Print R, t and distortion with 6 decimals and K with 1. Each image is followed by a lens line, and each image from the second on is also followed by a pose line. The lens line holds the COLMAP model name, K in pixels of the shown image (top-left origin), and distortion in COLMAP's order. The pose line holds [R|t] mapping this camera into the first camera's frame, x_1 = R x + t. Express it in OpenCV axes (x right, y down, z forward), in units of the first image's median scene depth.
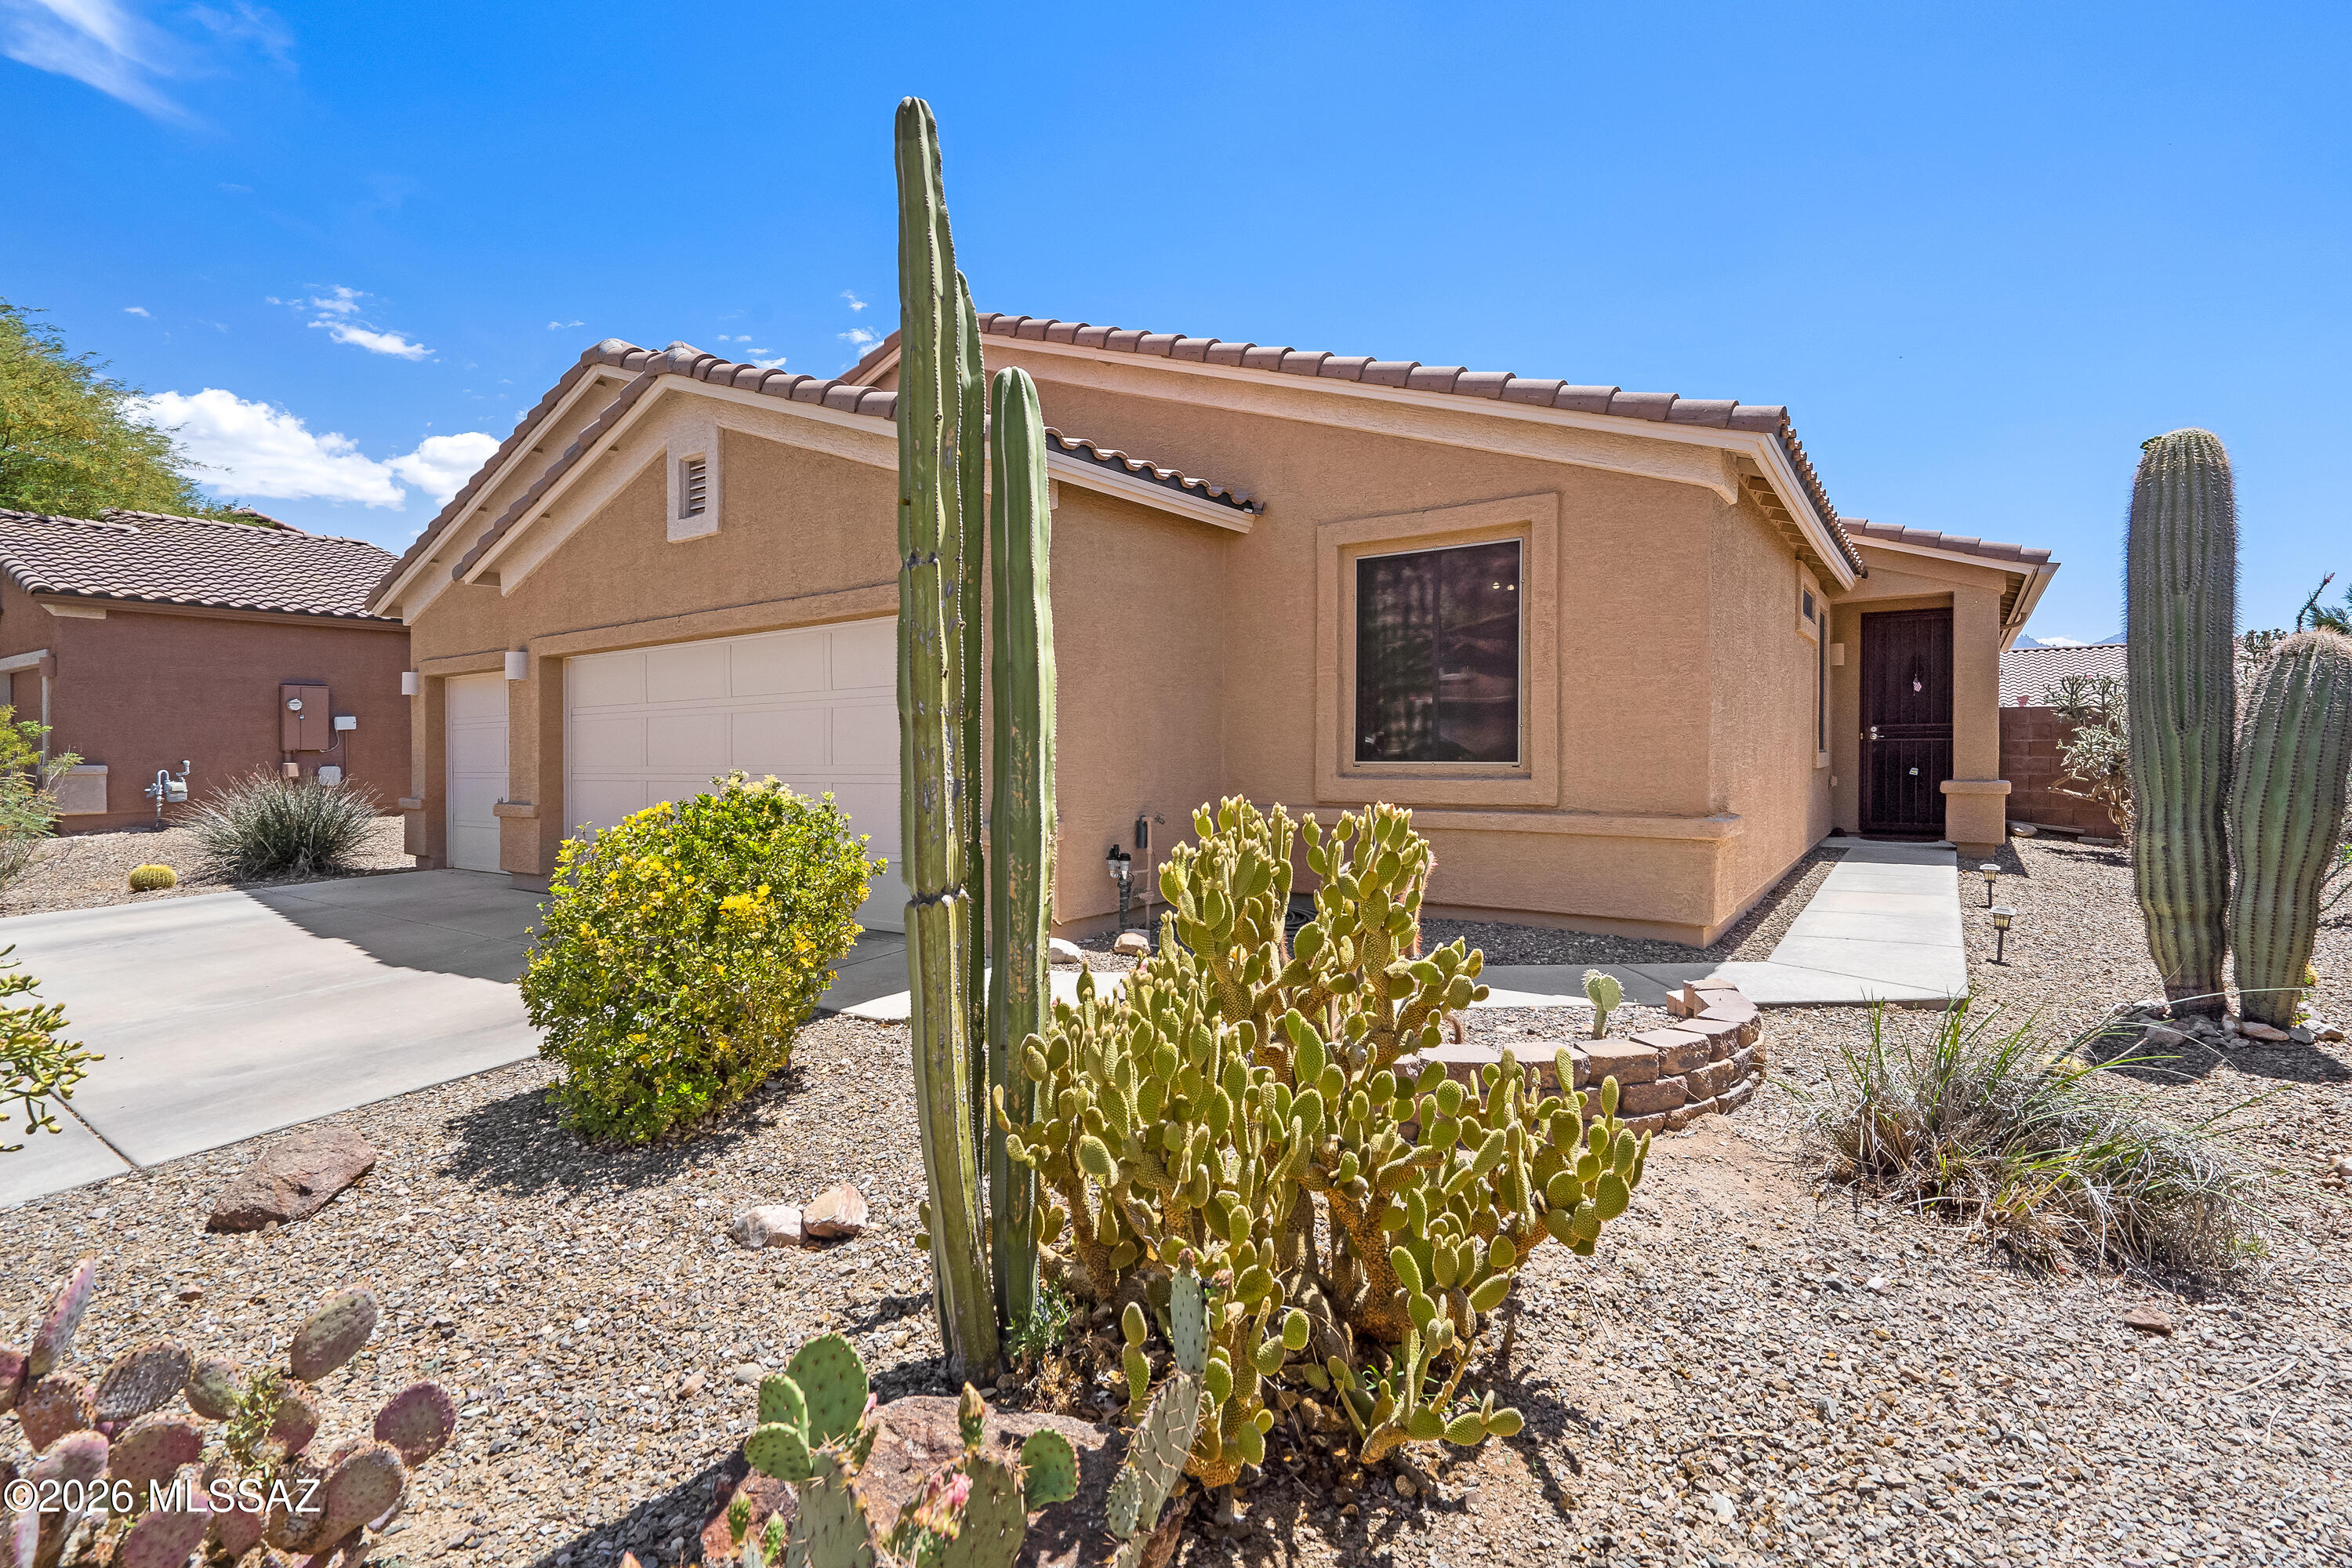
lens RADIAL K [[1078.9, 0, 1162.9], [0, 1078.9, 761.2], [0, 0, 1]] dist [-0.005323, 0.002432]
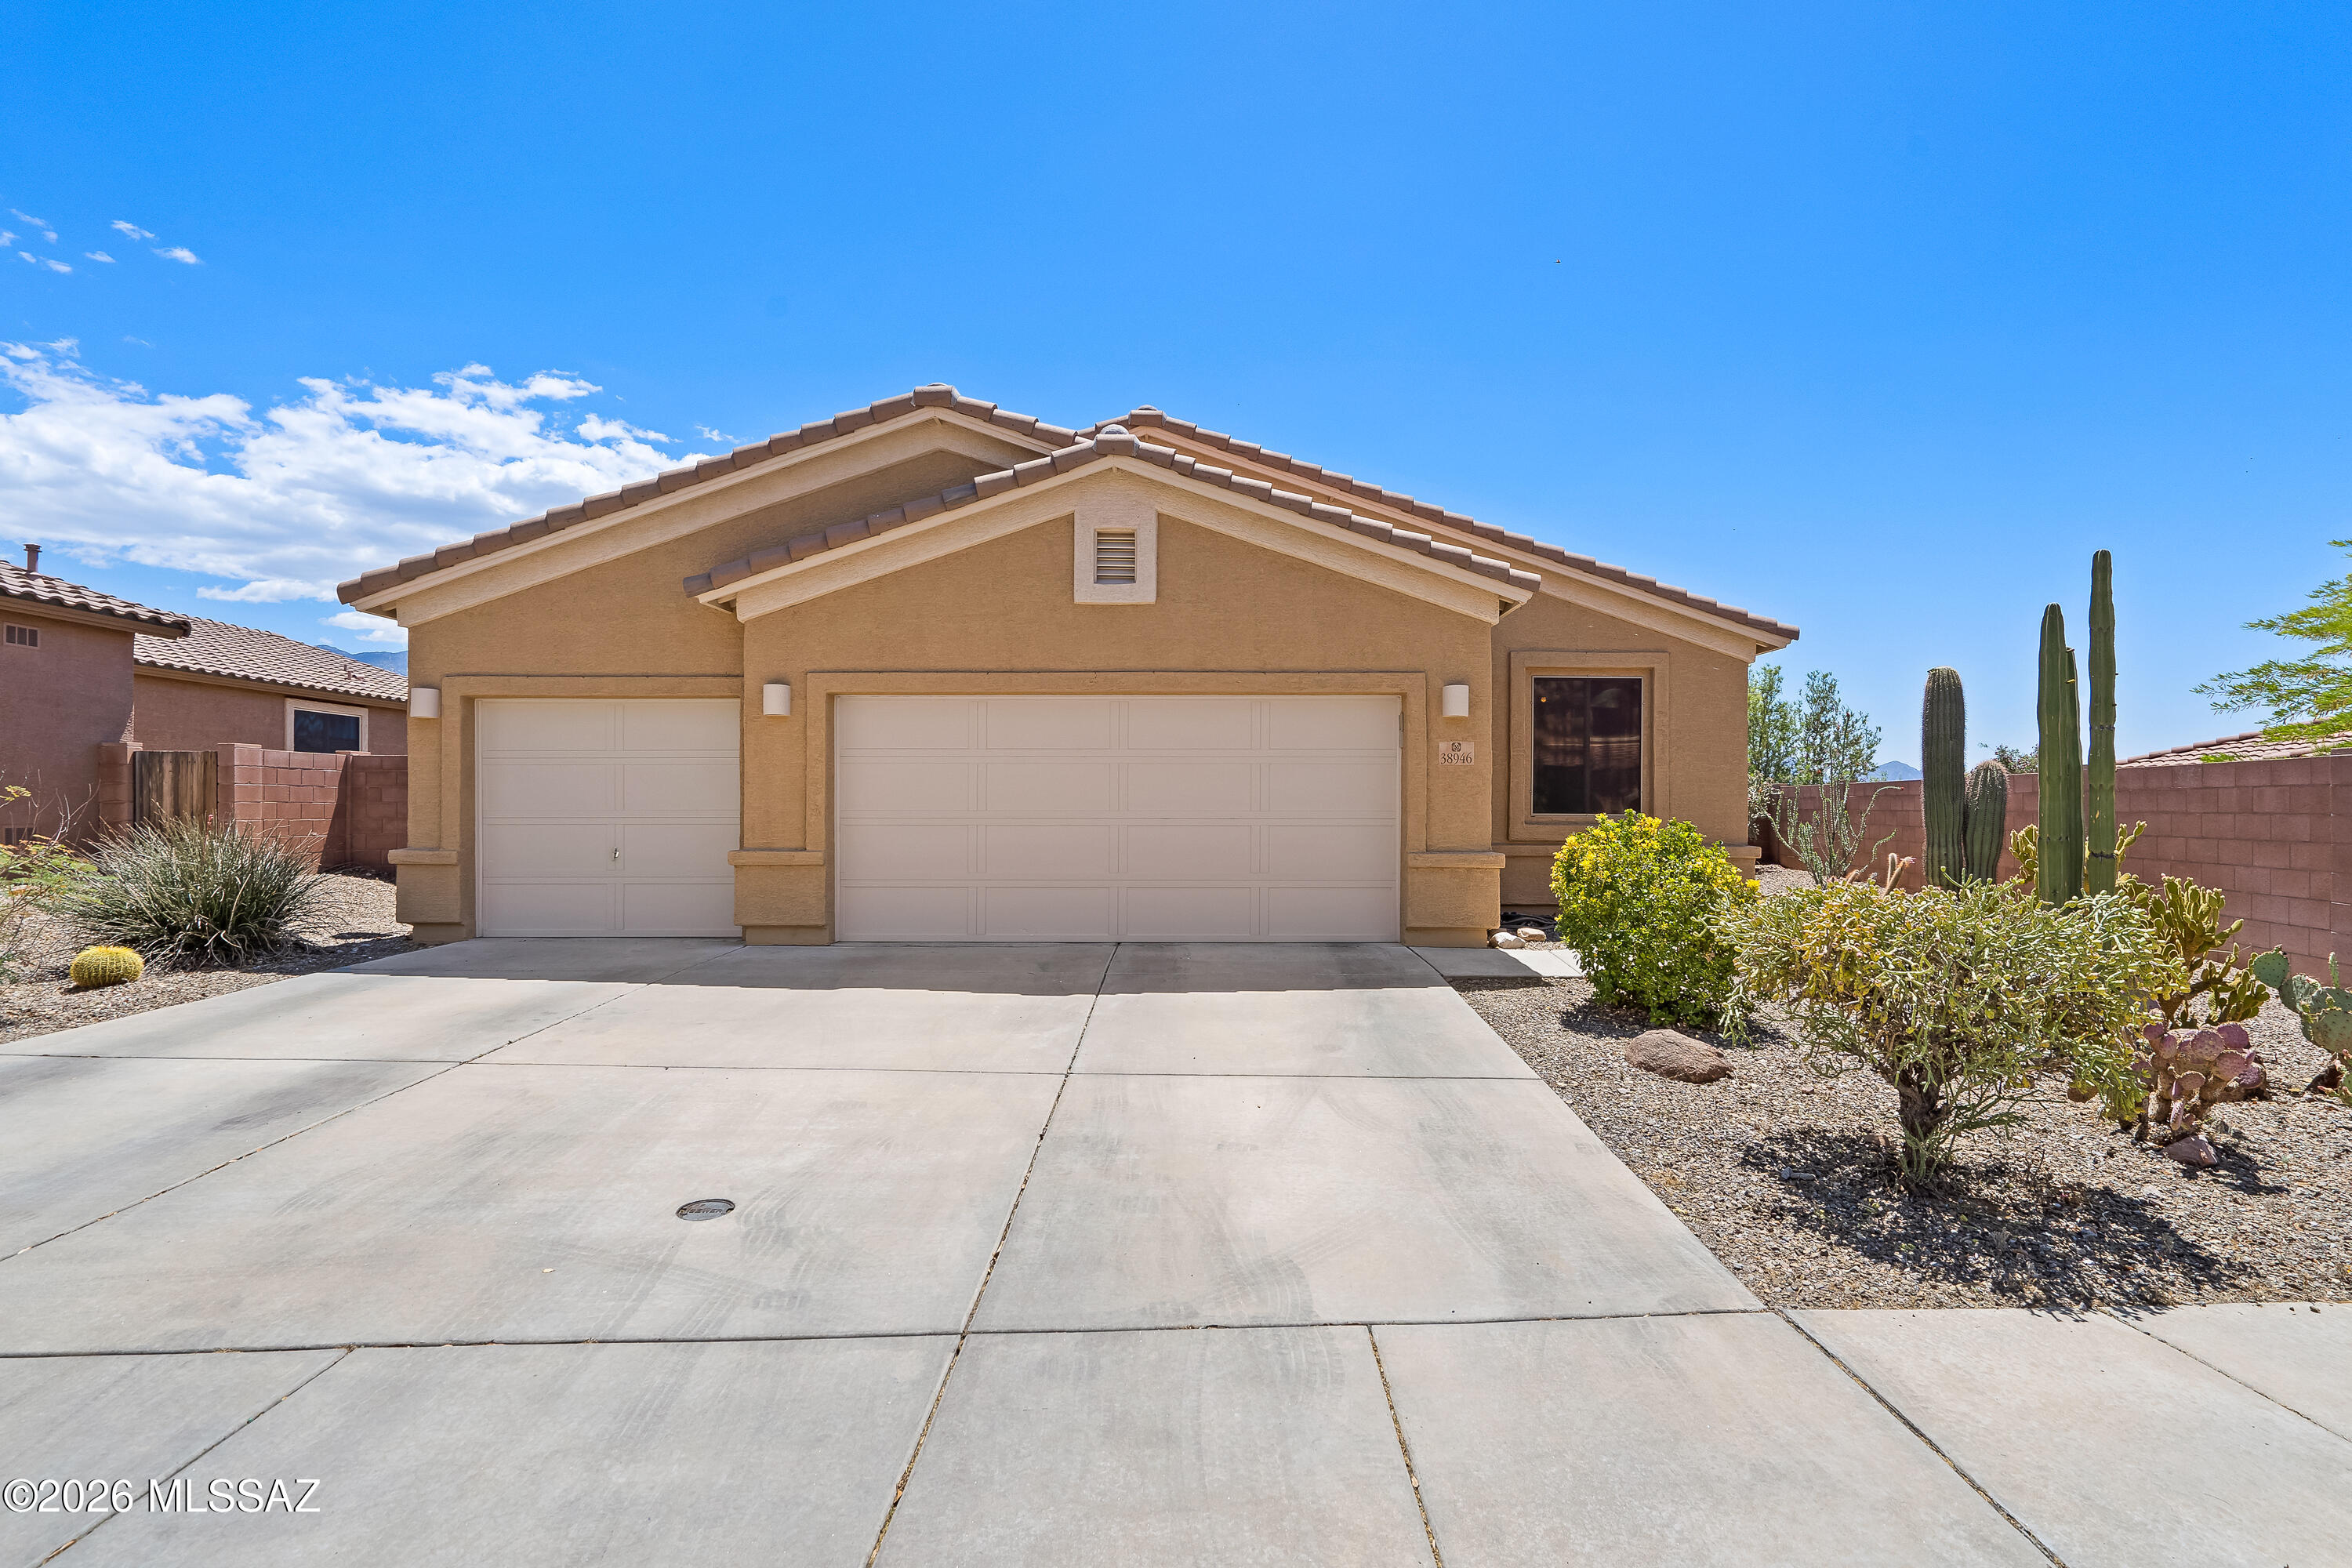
lens RADIAL K [[1078.9, 0, 1167.0], [0, 1078.9, 804.6], [0, 0, 1]] dist [-0.005323, 0.002432]
pose [[0.805202, 0.012987, 0.592858, -1.068709], [-0.008002, 0.999907, -0.011036, 0.010493], [-0.592946, 0.004142, 0.805232, 0.086746]]
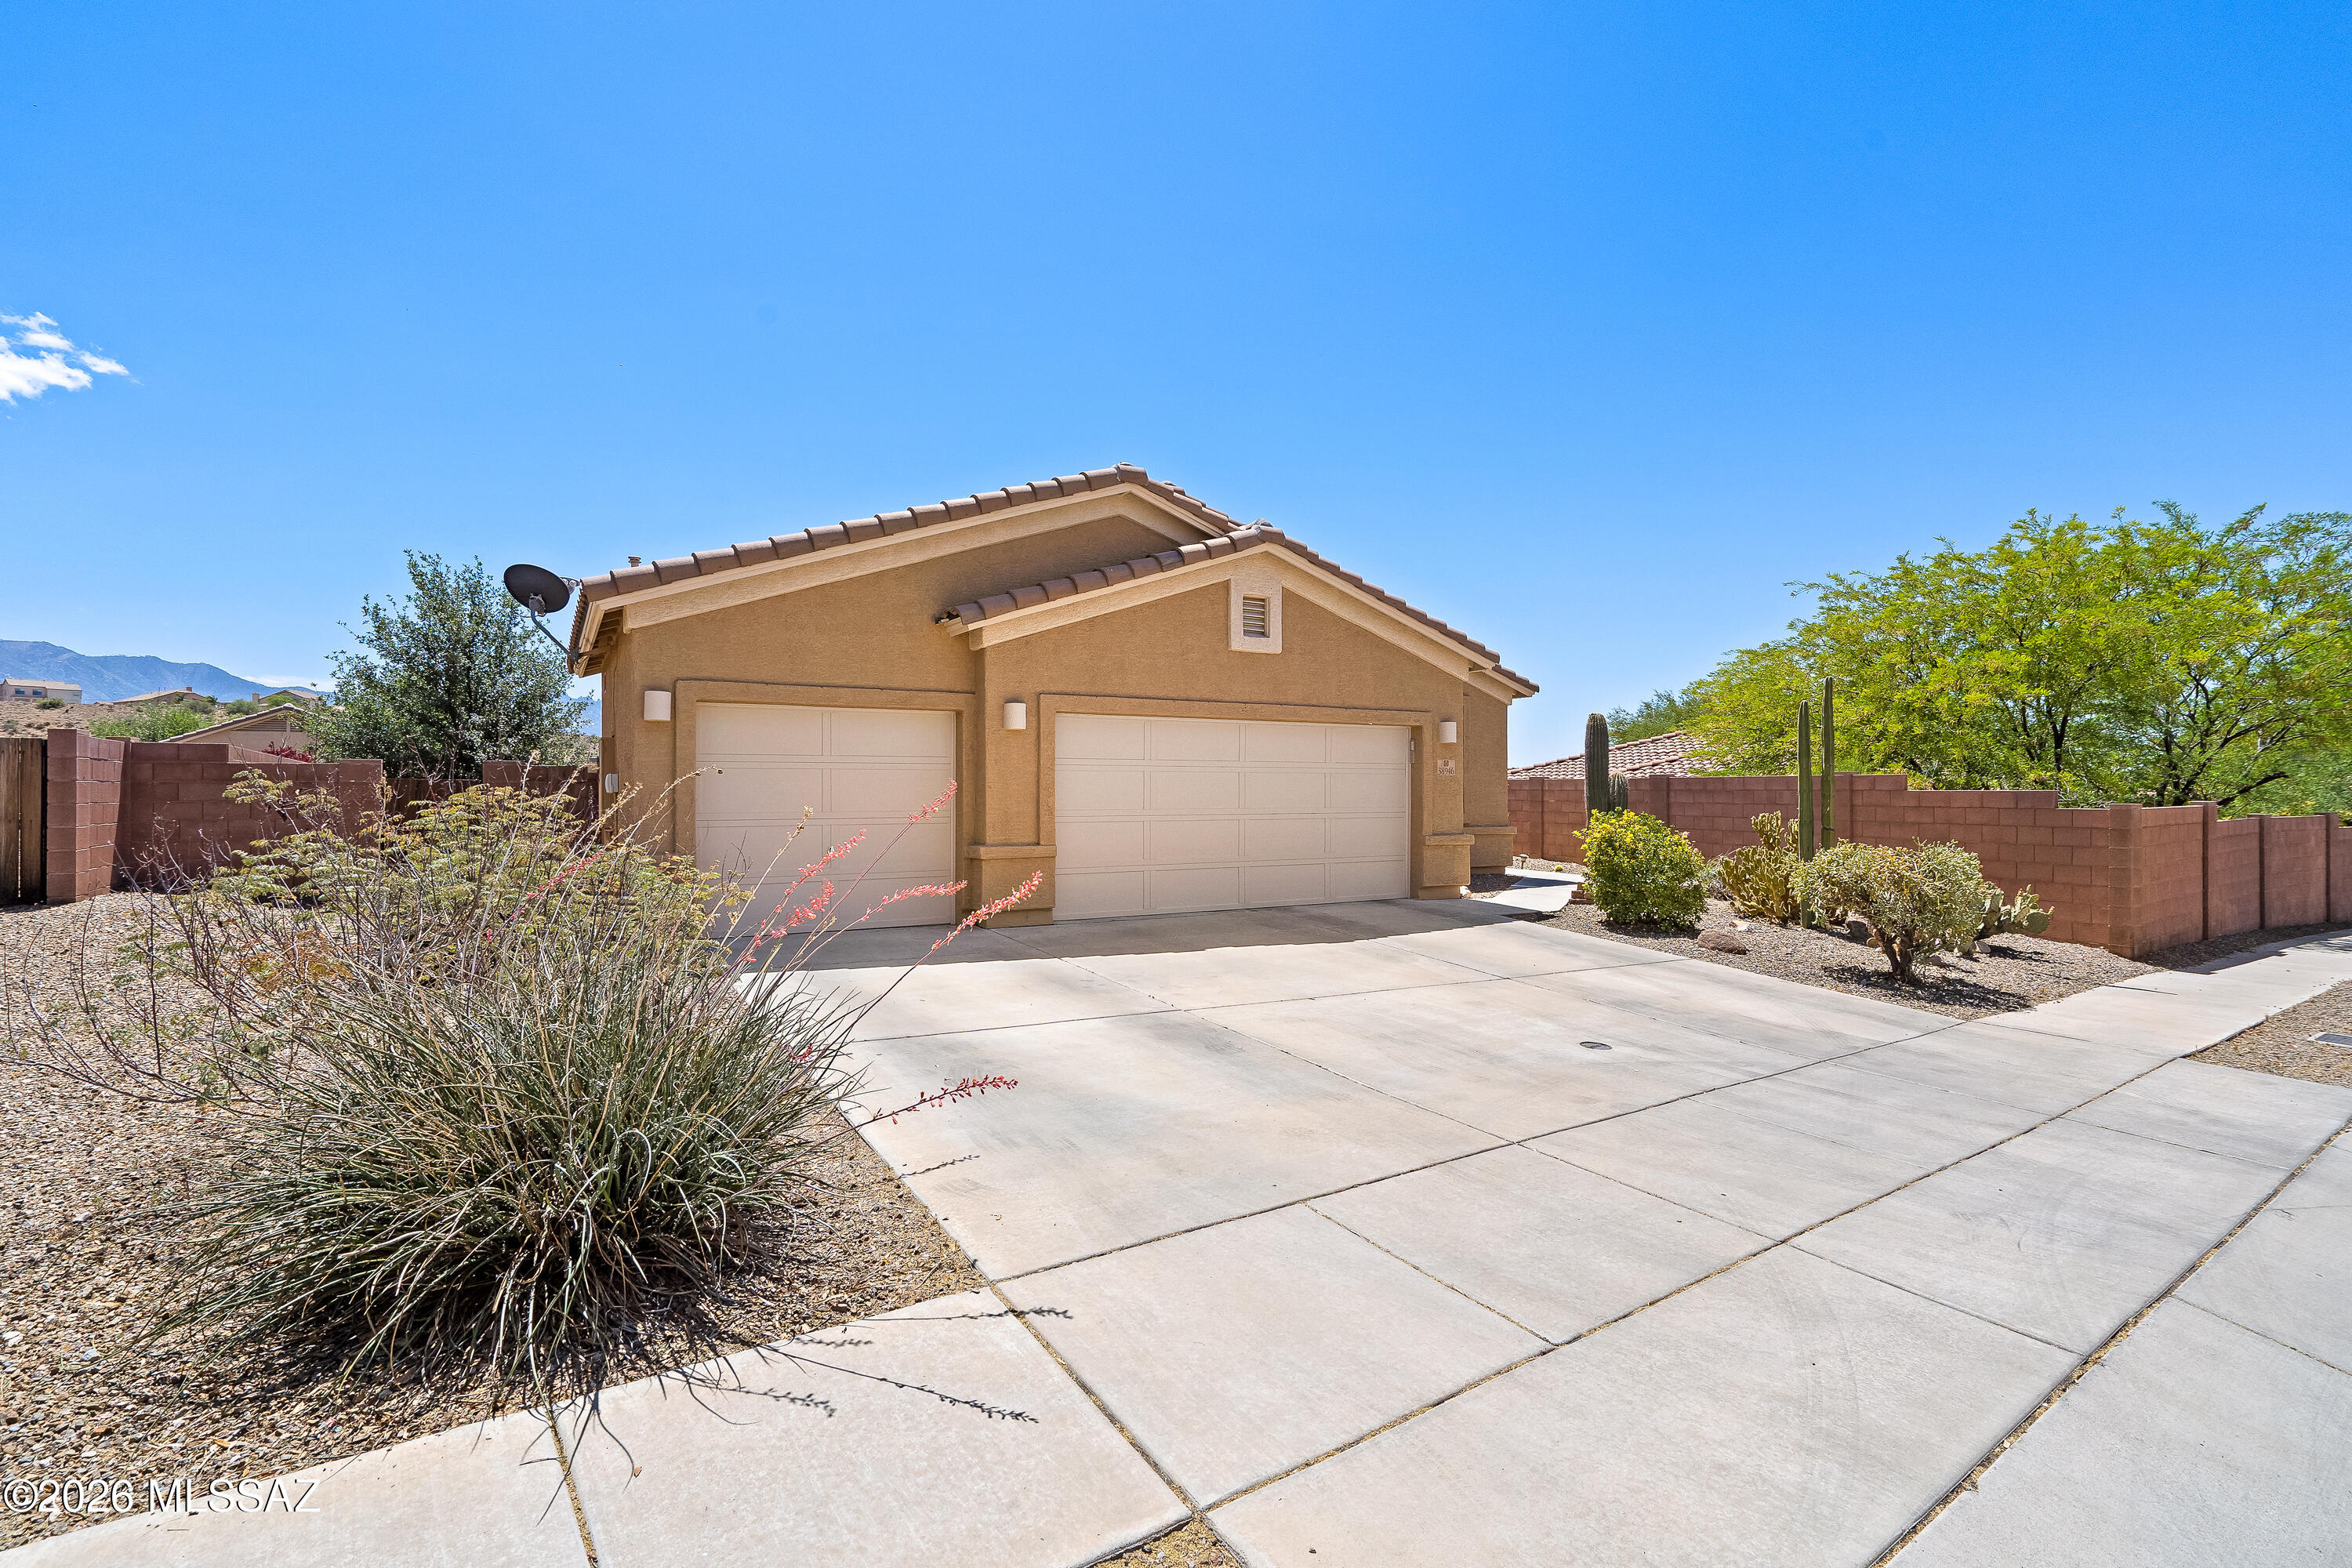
lens RADIAL K [[1078.9, 0, 1124.7], [0, 1078.9, 779.3], [0, 0, 1]] dist [-0.005323, 0.002432]
pose [[0.418664, 0.019903, 0.907923, -1.868571], [-0.001978, 0.999777, -0.021004, -0.004531], [-0.908139, 0.006998, 0.418610, 0.568841]]
